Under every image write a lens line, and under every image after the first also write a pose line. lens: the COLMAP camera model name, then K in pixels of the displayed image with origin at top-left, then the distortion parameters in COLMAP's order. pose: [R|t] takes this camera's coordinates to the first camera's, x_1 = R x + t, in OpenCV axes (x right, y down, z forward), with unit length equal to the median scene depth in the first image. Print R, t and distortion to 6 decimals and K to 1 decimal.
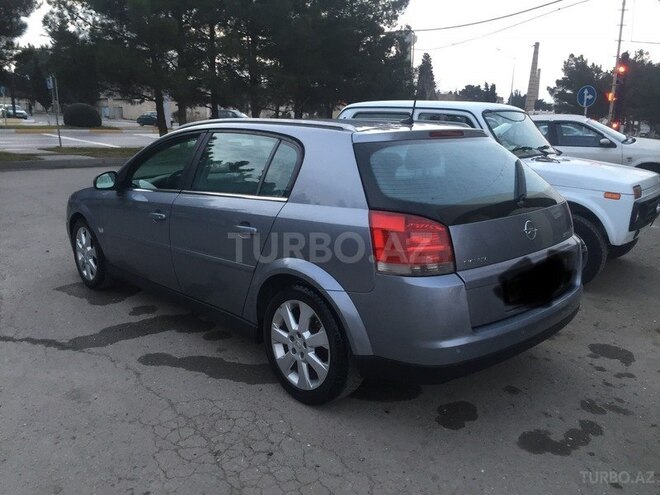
lens RADIAL K [[559.6, 0, 330.1], [0, 559.6, 246.2], [0, 0, 1]] dist [0.068391, -0.088846]
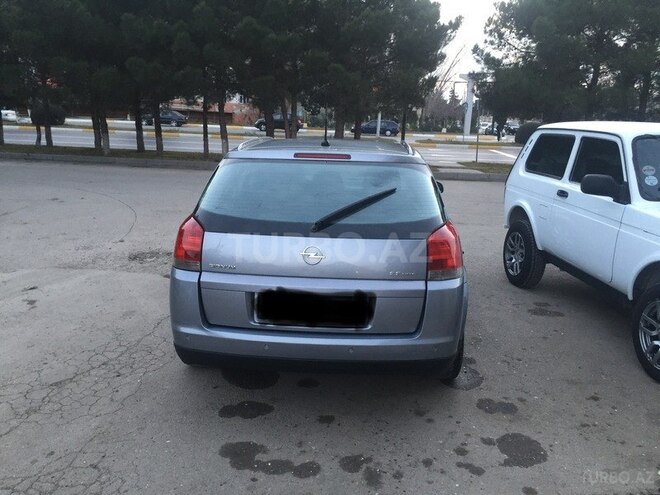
lens RADIAL K [[559.6, 0, 329.0], [0, 559.6, 245.3], [0, 0, 1]] dist [0.068391, -0.088846]
pose [[0.684122, 0.159669, -0.711676, 0.778598], [-0.182208, 0.982220, 0.045214, -0.068613], [0.706242, 0.098741, 0.701051, 0.234961]]
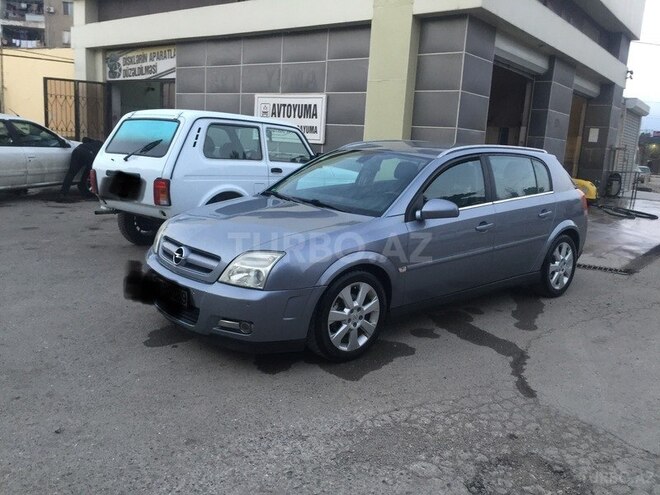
lens RADIAL K [[559.6, 0, 332.0], [0, 559.6, 251.0], [0, 0, 1]] dist [0.068391, -0.088846]
pose [[0.035055, -0.202542, 0.978646, -1.469236], [0.168737, 0.966389, 0.193961, -0.285083], [-0.985038, 0.158335, 0.068053, 1.225076]]
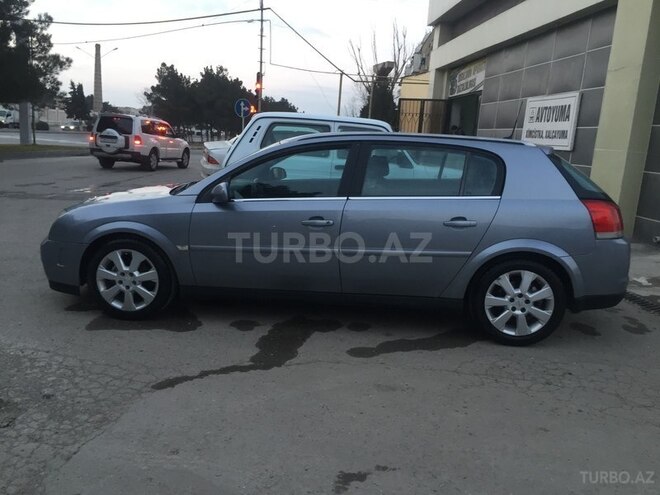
lens RADIAL K [[559.6, 0, 332.1], [0, 559.6, 249.8], [0, 0, 1]] dist [0.068391, -0.088846]
pose [[0.746641, -0.107371, 0.656504, -0.957183], [0.106639, 0.993444, 0.041197, -0.043094], [-0.656624, 0.039250, 0.753196, 0.199598]]
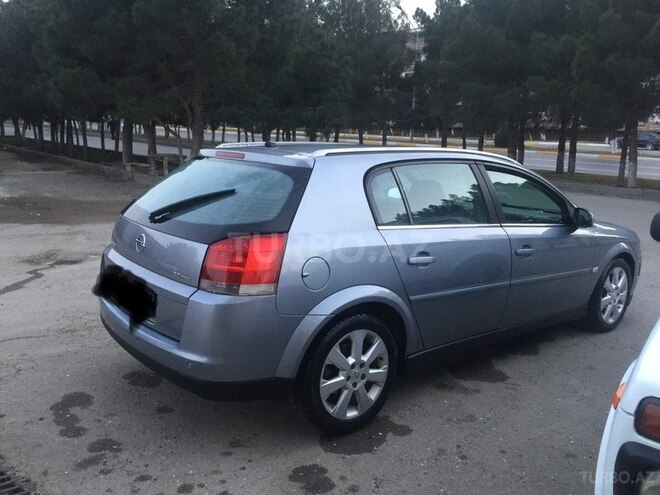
lens RADIAL K [[559.6, 0, 331.8], [0, 559.6, 247.3], [0, 0, 1]] dist [0.068391, -0.088846]
pose [[-0.066856, 0.184232, -0.980606, 0.981993], [-0.257325, 0.946374, 0.195345, -0.228716], [0.964009, 0.265395, -0.015863, 0.982615]]
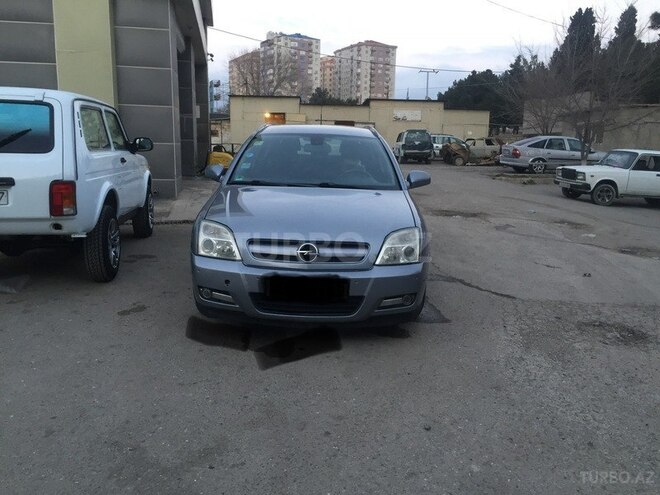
lens RADIAL K [[559.6, 0, 331.5], [0, 559.6, 246.6], [0, 0, 1]] dist [0.068391, -0.088846]
pose [[-0.726176, -0.165161, 0.667376, -1.176750], [0.117458, 0.926640, 0.357129, -0.469646], [-0.677401, 0.337727, -0.653505, 2.127600]]
